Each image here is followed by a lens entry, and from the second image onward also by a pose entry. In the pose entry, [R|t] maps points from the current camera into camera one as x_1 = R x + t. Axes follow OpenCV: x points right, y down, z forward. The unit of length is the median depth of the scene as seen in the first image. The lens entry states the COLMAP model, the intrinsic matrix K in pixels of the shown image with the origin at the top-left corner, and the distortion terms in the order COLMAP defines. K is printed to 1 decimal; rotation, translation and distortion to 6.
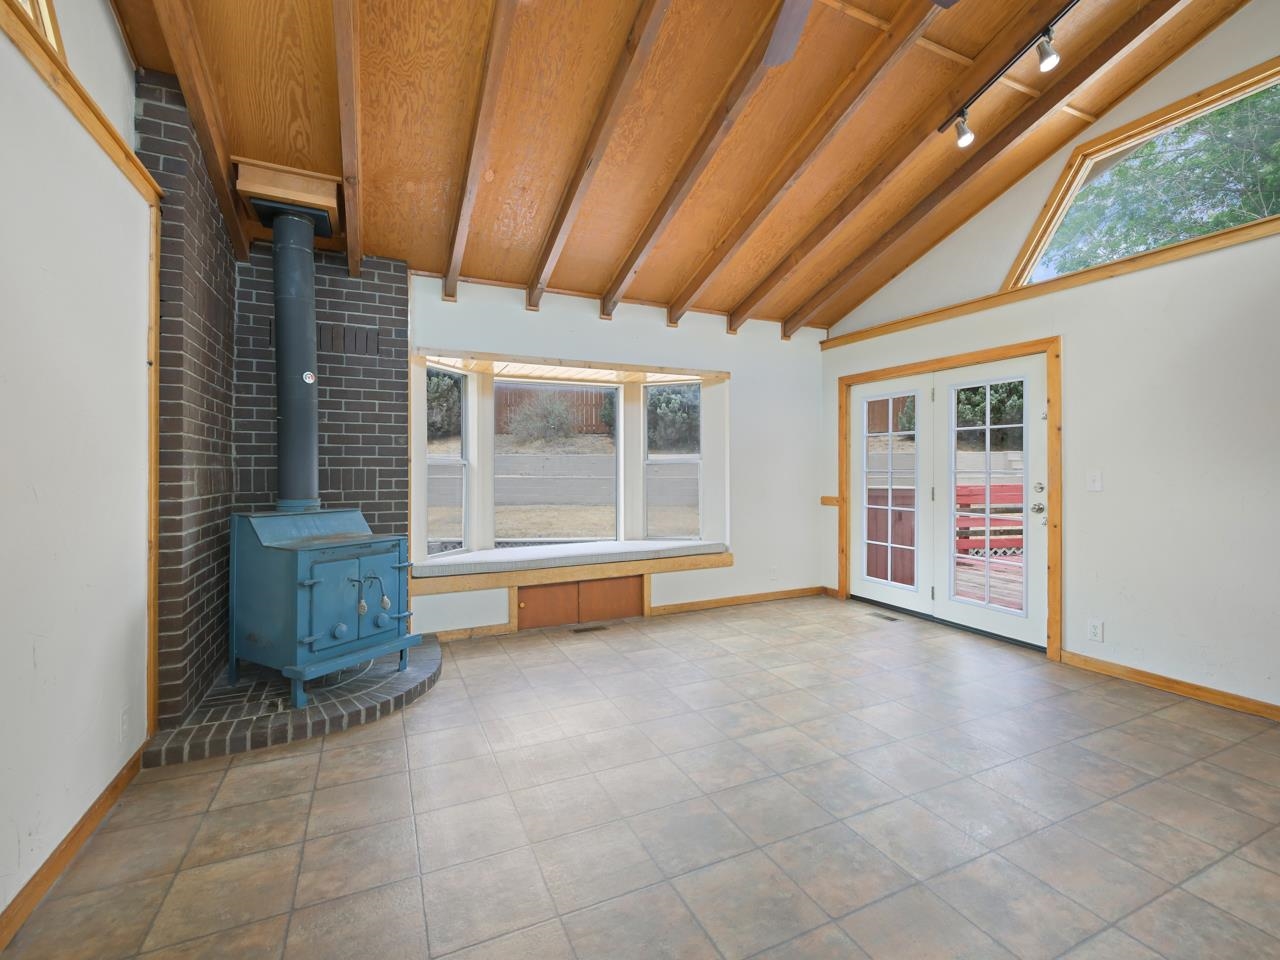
lens RADIAL K [[576.4, 0, 643.3], [0, 576.4, 465.4], [0, 0, 1]] dist [-0.000619, 0.000844]
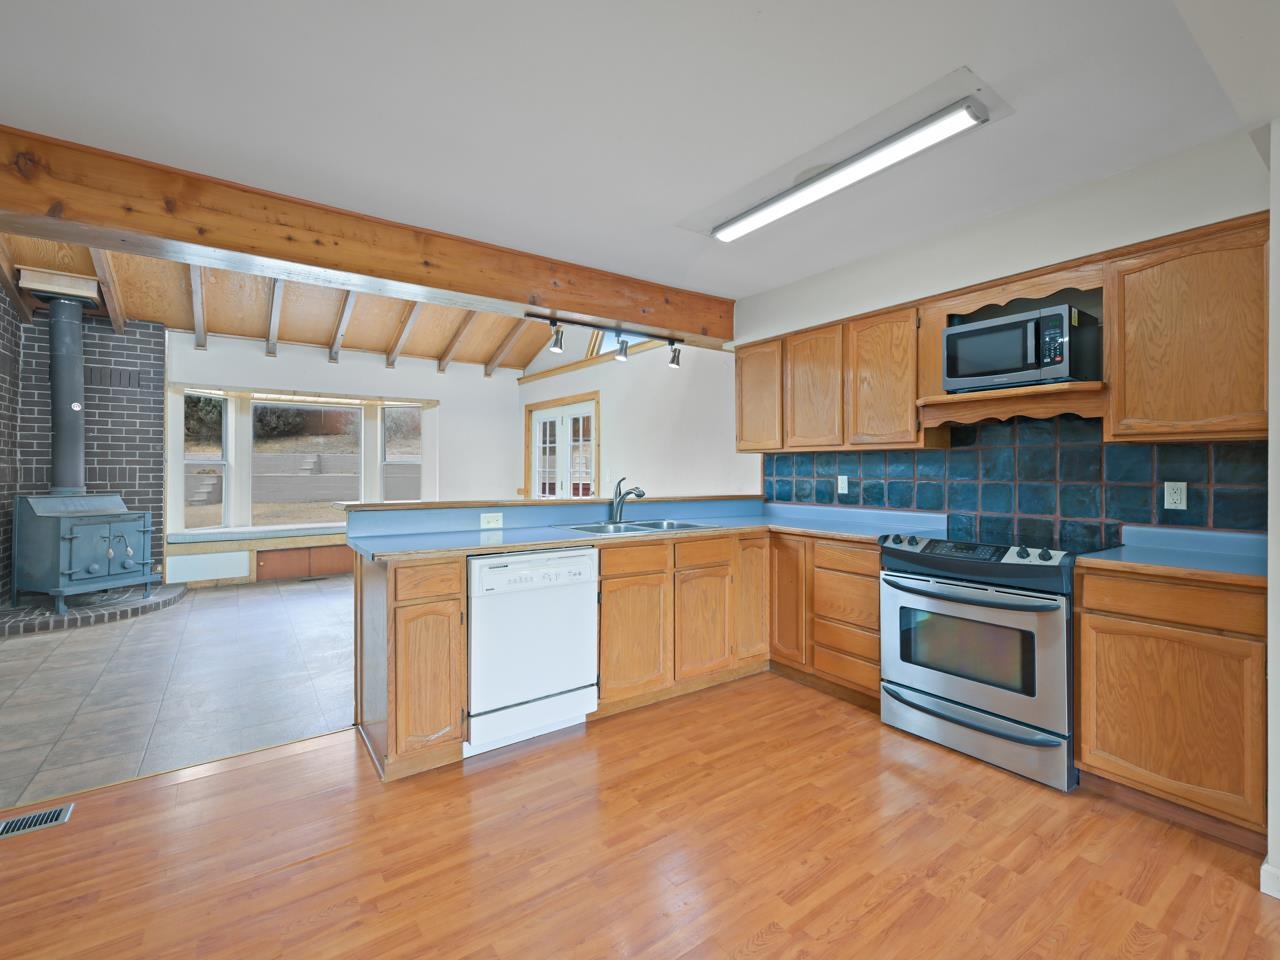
lens RADIAL K [[576.4, 0, 643.3], [0, 576.4, 465.4], [0, 0, 1]] dist [-0.000619, 0.000844]
pose [[0.983613, 0.006315, 0.180184, 0.539237], [-0.006299, 0.999980, -0.000662, -0.005464], [-0.180184, -0.000483, 0.983633, -0.667404]]
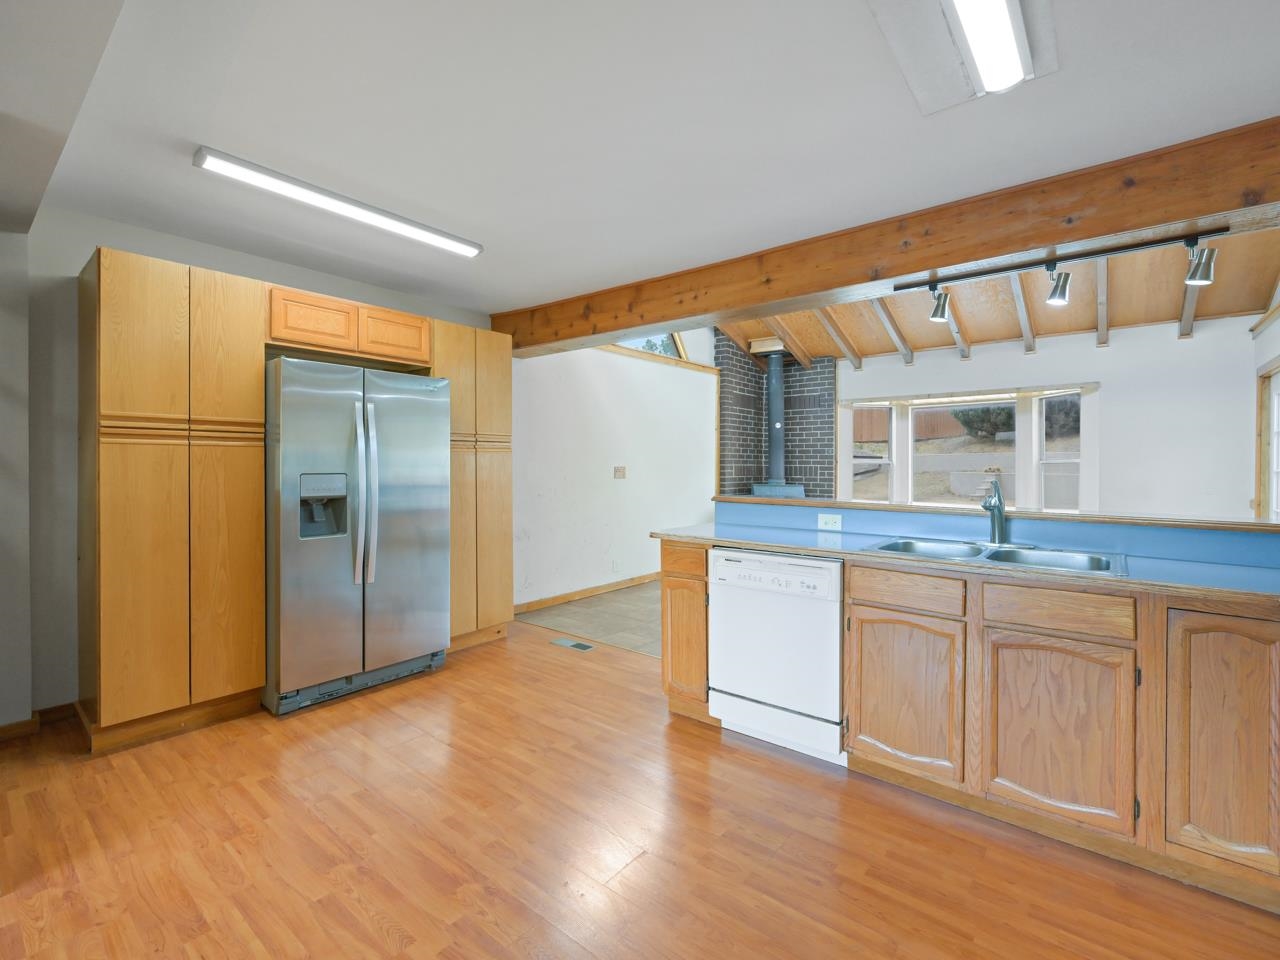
lens RADIAL K [[576.4, 0, 643.3], [0, 576.4, 465.4], [0, 0, 1]] dist [-0.000619, 0.000844]
pose [[0.432844, 0.004330, -0.901459, 1.071129], [0.000893, 0.999986, 0.005232, -0.007351], [0.901469, -0.003070, 0.432834, -0.392504]]
